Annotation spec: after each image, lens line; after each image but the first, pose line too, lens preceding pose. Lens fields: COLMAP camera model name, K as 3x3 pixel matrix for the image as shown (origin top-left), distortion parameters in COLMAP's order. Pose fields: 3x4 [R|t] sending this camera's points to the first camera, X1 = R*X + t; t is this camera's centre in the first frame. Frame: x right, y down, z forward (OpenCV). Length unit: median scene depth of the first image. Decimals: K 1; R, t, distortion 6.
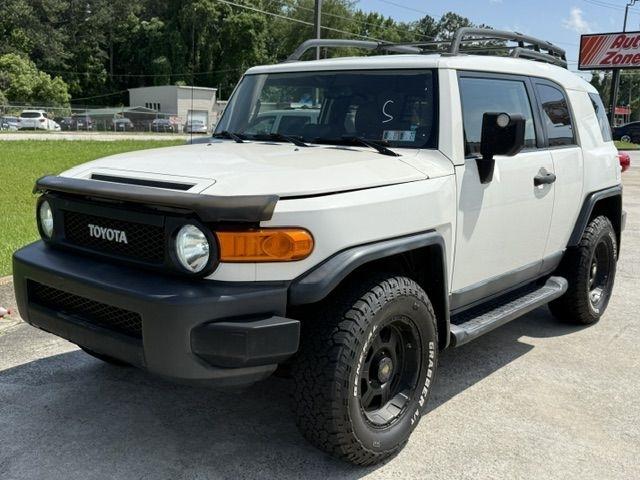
lens RADIAL K [[661.4, 0, 321.8], [0, 661.4, 243.8], [0, 0, 1]] dist [0.160364, -0.305639]
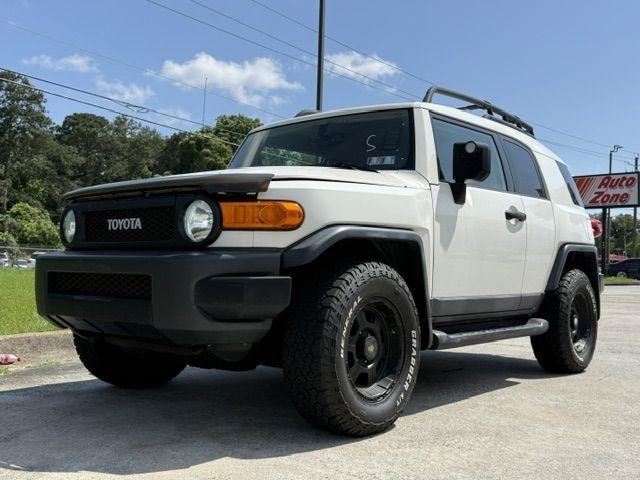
lens RADIAL K [[661.4, 0, 321.8], [0, 661.4, 243.8], [0, 0, 1]] dist [0.160364, -0.305639]
pose [[0.999979, -0.005169, -0.003976, 0.018396], [0.004184, 0.976215, -0.216766, 0.233537], [0.005002, 0.216745, 0.976215, -0.090991]]
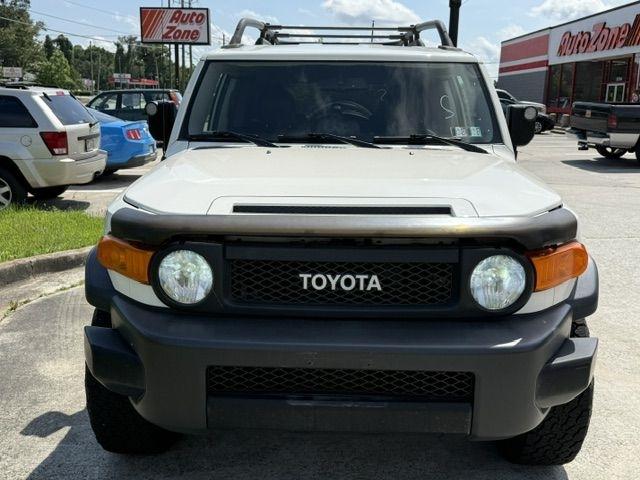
lens RADIAL K [[662.0, 0, 320.0], [0, 662.0, 240.0], [0, 0, 1]] dist [0.156696, -0.307851]
pose [[0.789616, -0.141067, 0.597166, -0.691060], [0.118550, 0.989950, 0.077099, -0.109379], [-0.602040, 0.009916, 0.798404, 0.353934]]
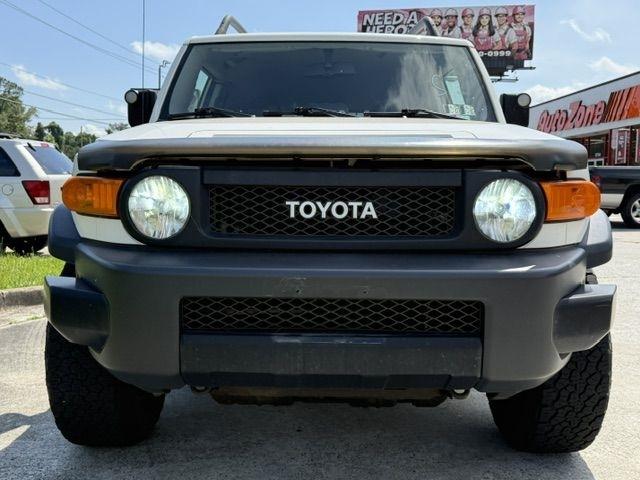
lens RADIAL K [[662.0, 0, 320.0], [0, 662.0, 240.0], [0, 0, 1]] dist [0.156696, -0.307851]
pose [[0.777014, -0.070990, 0.625467, -0.667725], [0.123801, 0.991448, -0.041269, 0.037480], [-0.617189, 0.109500, 0.779158, 0.416683]]
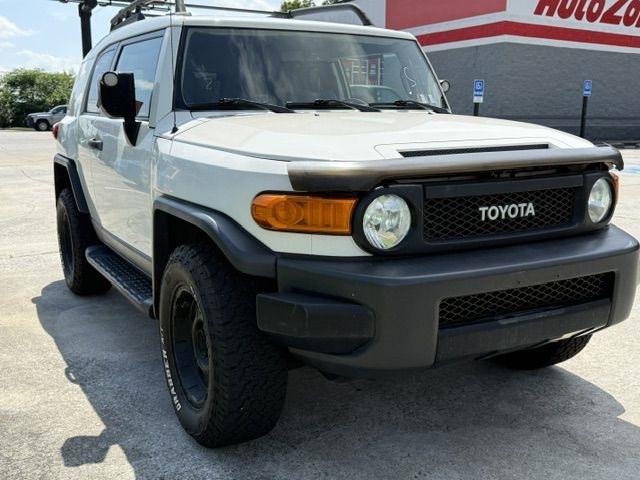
lens RADIAL K [[662.0, 0, 320.0], [0, 662.0, 240.0], [0, 0, 1]] dist [0.156696, -0.307851]
pose [[0.378350, -0.199163, 0.903983, -1.044757], [0.183504, 0.973335, 0.137639, -0.124009], [-0.907291, 0.113808, 0.404809, 0.767630]]
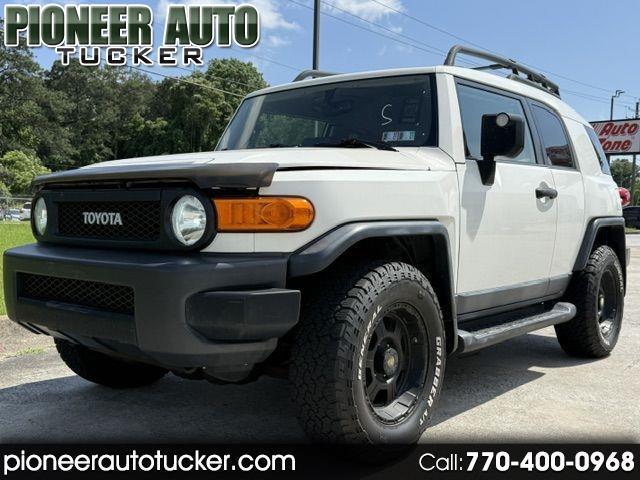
lens RADIAL K [[662.0, 0, 320.0], [0, 662.0, 240.0], [0, 0, 1]] dist [0.156696, -0.307851]
pose [[0.999960, -0.008922, -0.000011, -0.003253], [0.008828, 0.989636, -0.143330, 0.138625], [0.001290, 0.143325, 0.989675, 0.036091]]
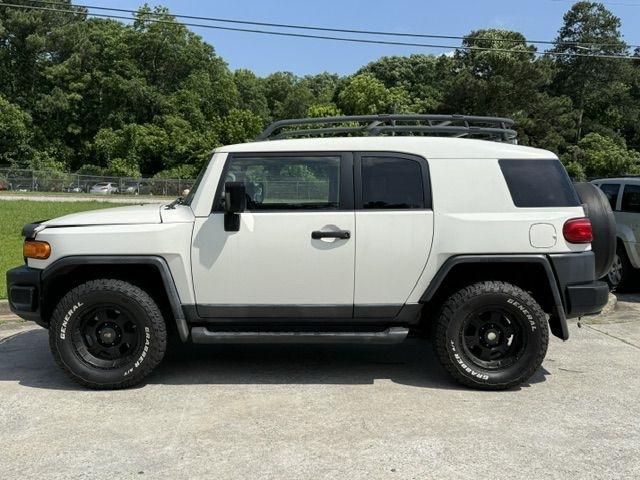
lens RADIAL K [[661.4, 0, 321.8], [0, 661.4, 243.8], [0, 0, 1]] dist [0.160364, -0.305639]
pose [[0.653880, 0.049779, -0.754958, 1.531777], [-0.130848, 0.990238, -0.048036, -0.023253], [0.745197, 0.130194, 0.654011, 0.249378]]
